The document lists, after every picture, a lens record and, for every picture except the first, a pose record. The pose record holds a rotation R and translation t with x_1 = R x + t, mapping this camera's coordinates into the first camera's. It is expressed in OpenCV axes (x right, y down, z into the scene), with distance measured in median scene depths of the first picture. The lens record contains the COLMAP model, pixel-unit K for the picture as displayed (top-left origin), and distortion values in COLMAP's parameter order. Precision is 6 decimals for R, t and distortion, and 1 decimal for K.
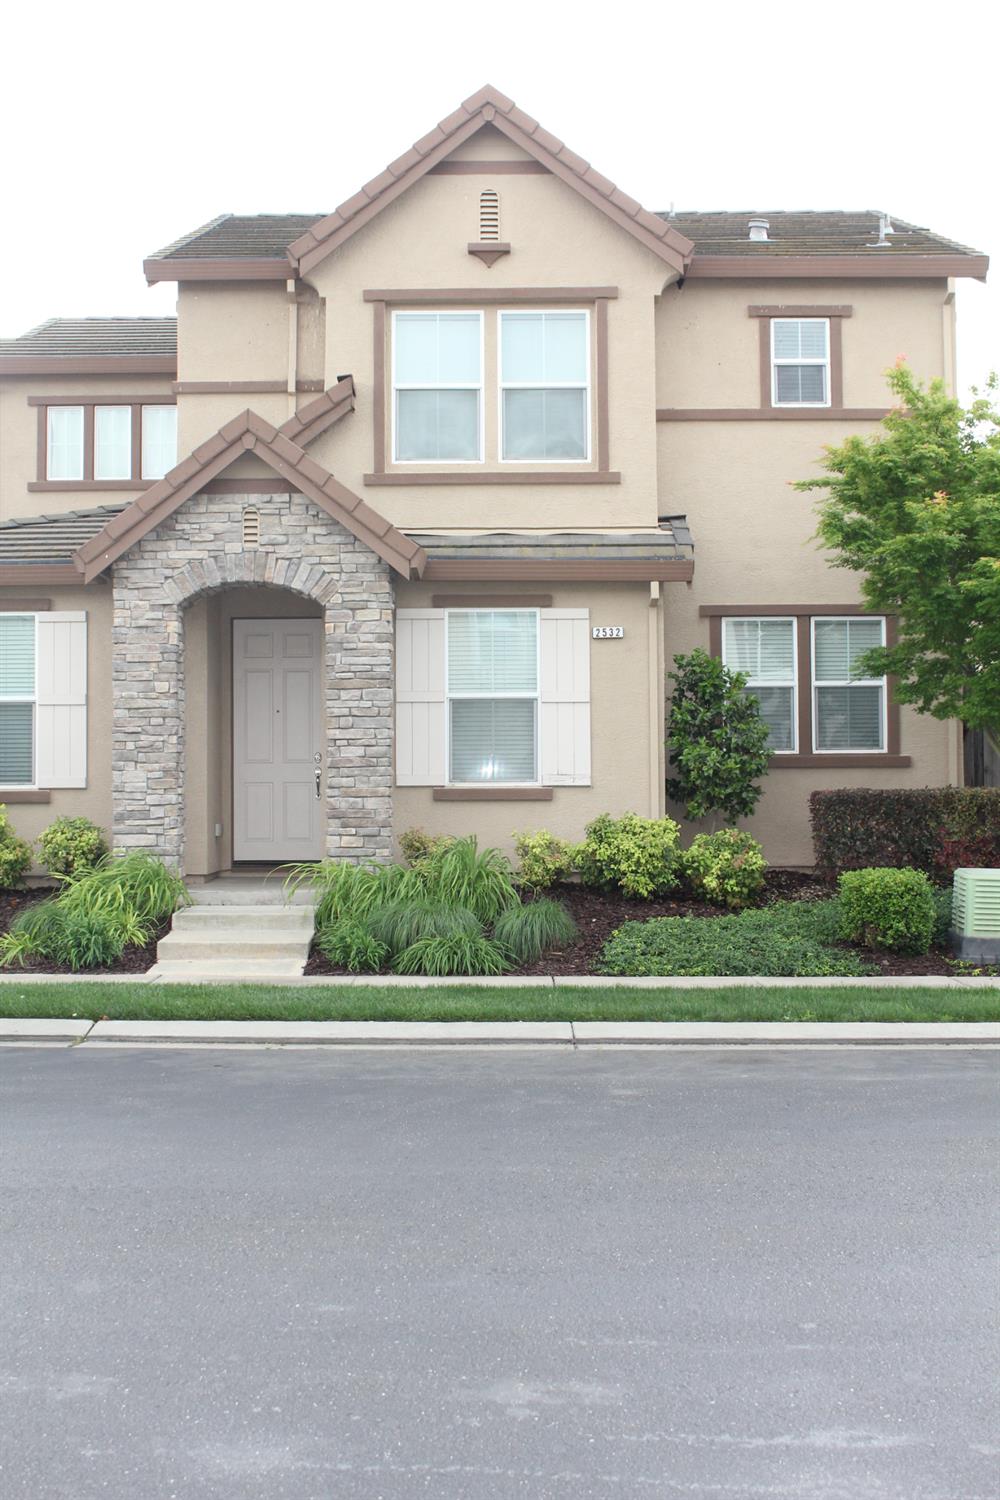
lens RADIAL K [[1837.0, 0, 499.5], [0, 1837.0, 736.5], [0, 0, 1]] dist [-0.085489, 0.000865]
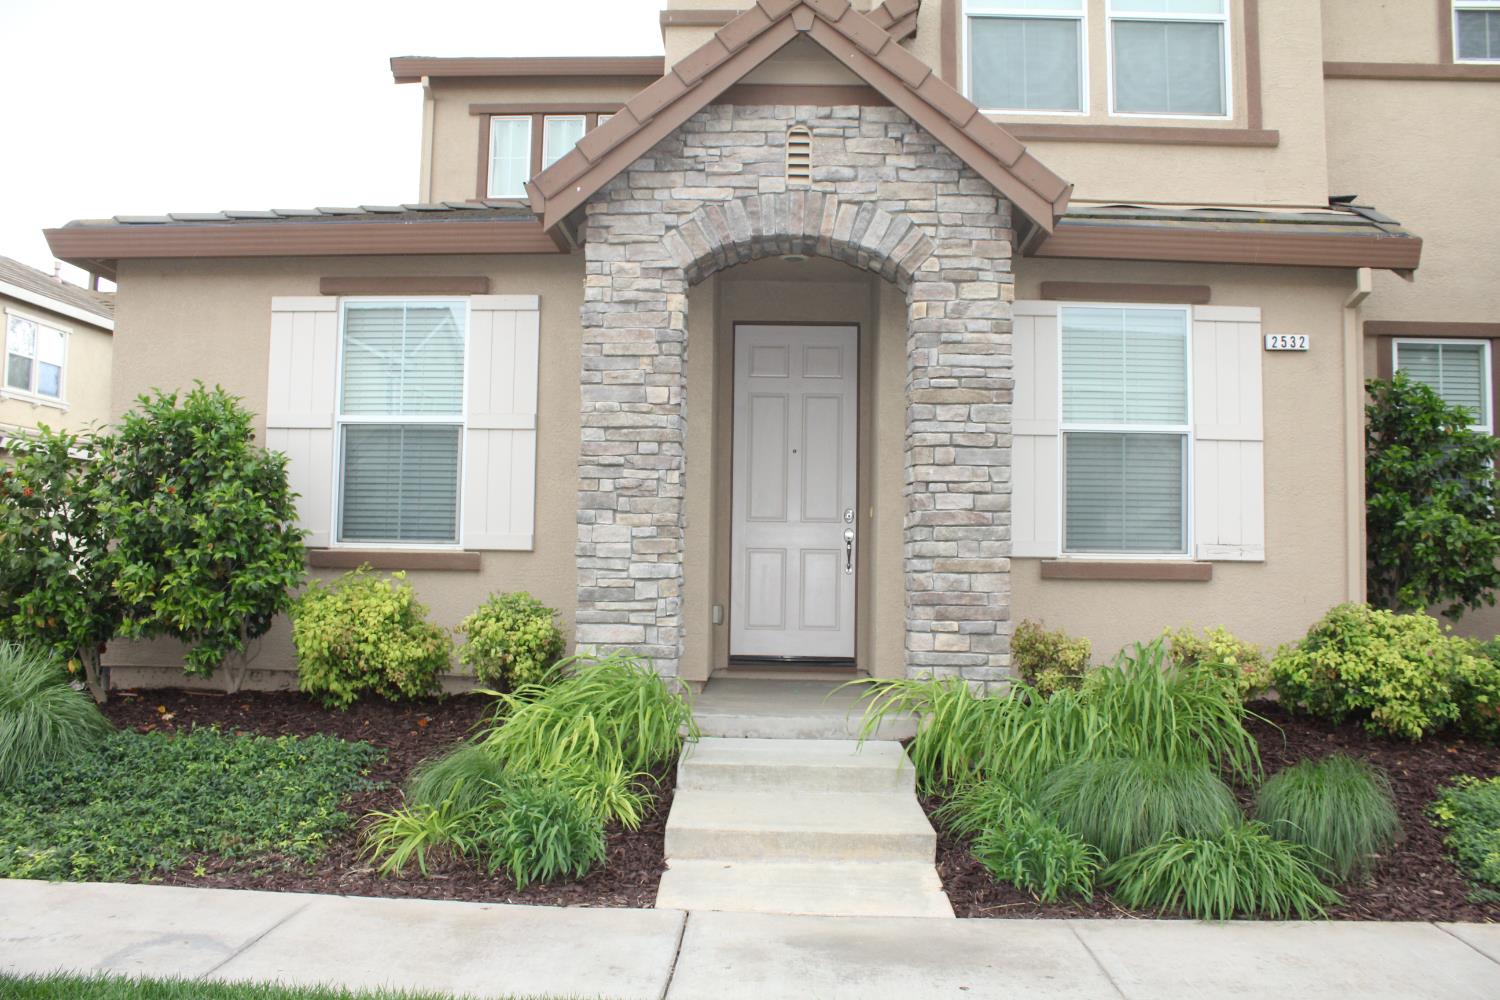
lens RADIAL K [[1235.3, 0, 750.0], [0, 1235.3, 500.0], [0, 0, 1]] dist [-0.159652, 0.146009]
pose [[0.999447, 0.020082, -0.026519, -0.139493], [-0.020622, 0.999582, -0.020251, 0.017791], [0.026101, 0.020787, 0.999443, 0.568861]]
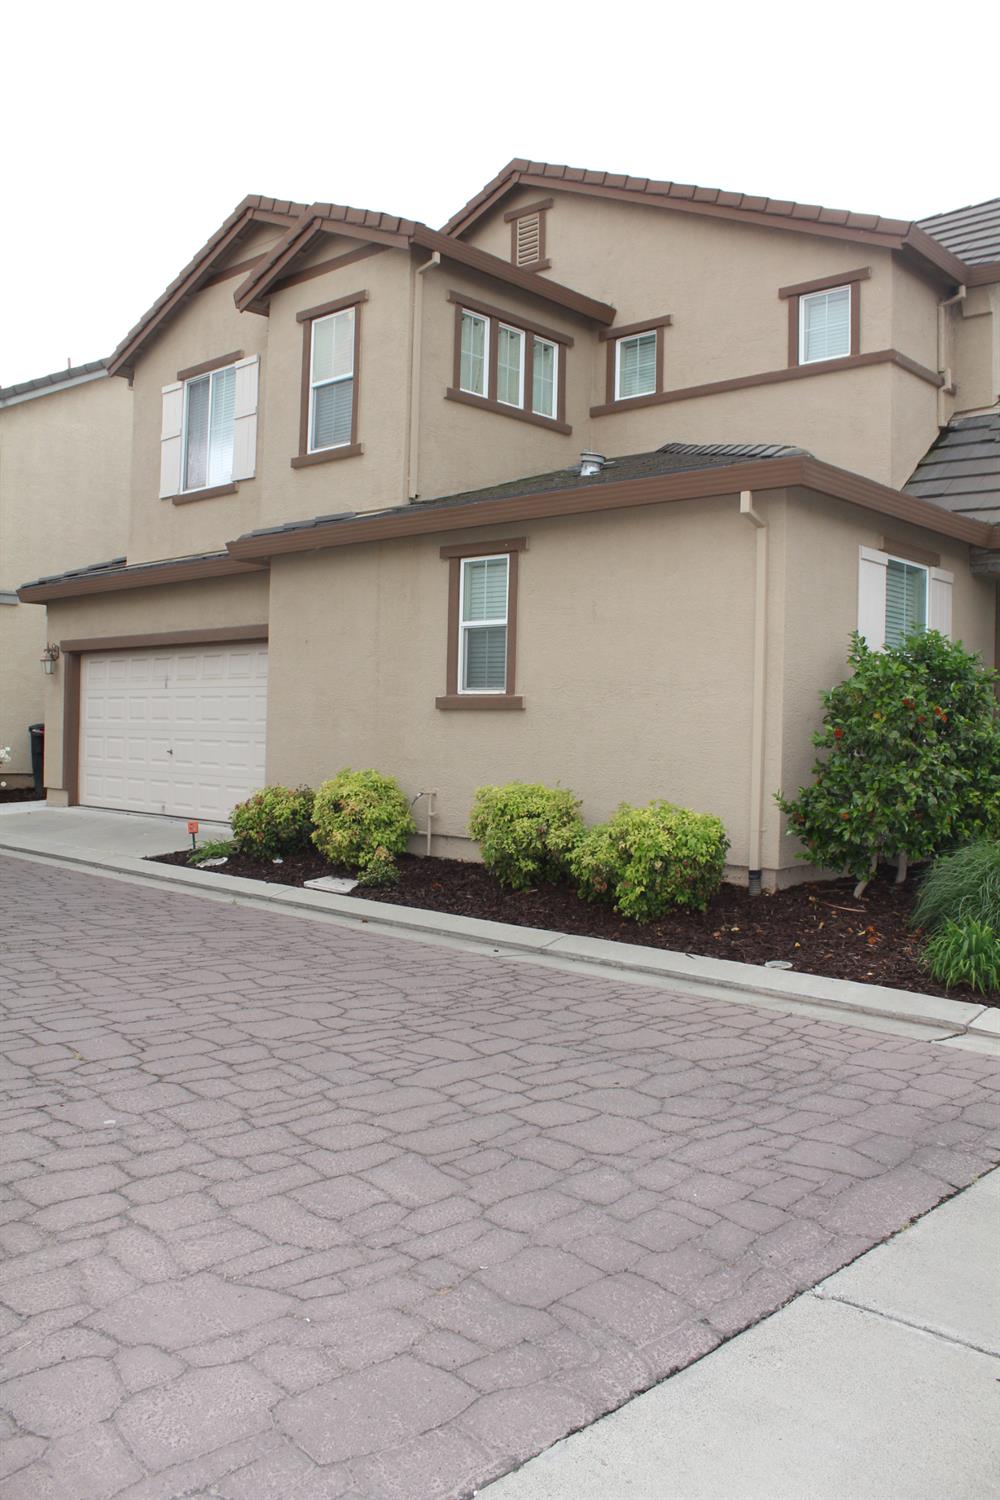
lens RADIAL K [[1235.3, 0, 495.8], [0, 1235.3, 739.6], [0, 0, 1]] dist [-0.159652, 0.146009]
pose [[0.679573, 0.020555, 0.733320, -0.900662], [-0.054406, 0.998267, 0.022436, 0.018449], [-0.731588, -0.055144, 0.679513, 0.781179]]
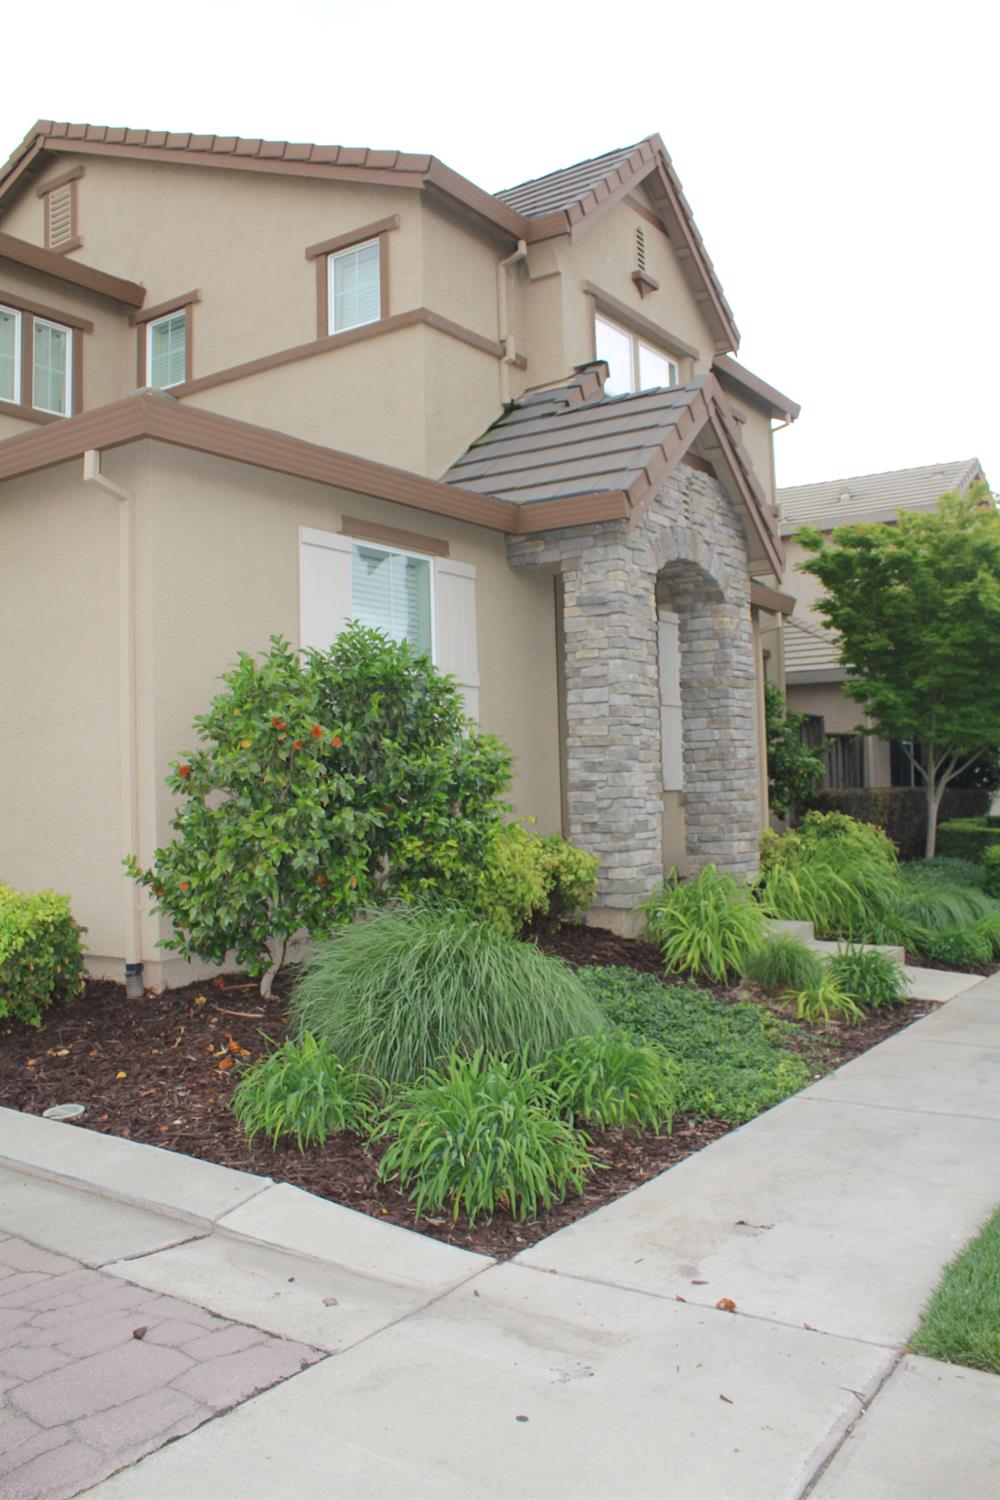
lens RADIAL K [[1235.3, 0, 495.8], [0, 1235.3, 739.6], [0, 0, 1]] dist [-0.159652, 0.146009]
pose [[0.563027, 0.026601, 0.826010, -0.682772], [-0.002735, 0.999536, -0.030325, 0.021098], [-0.826434, 0.014814, 0.562839, 0.742261]]
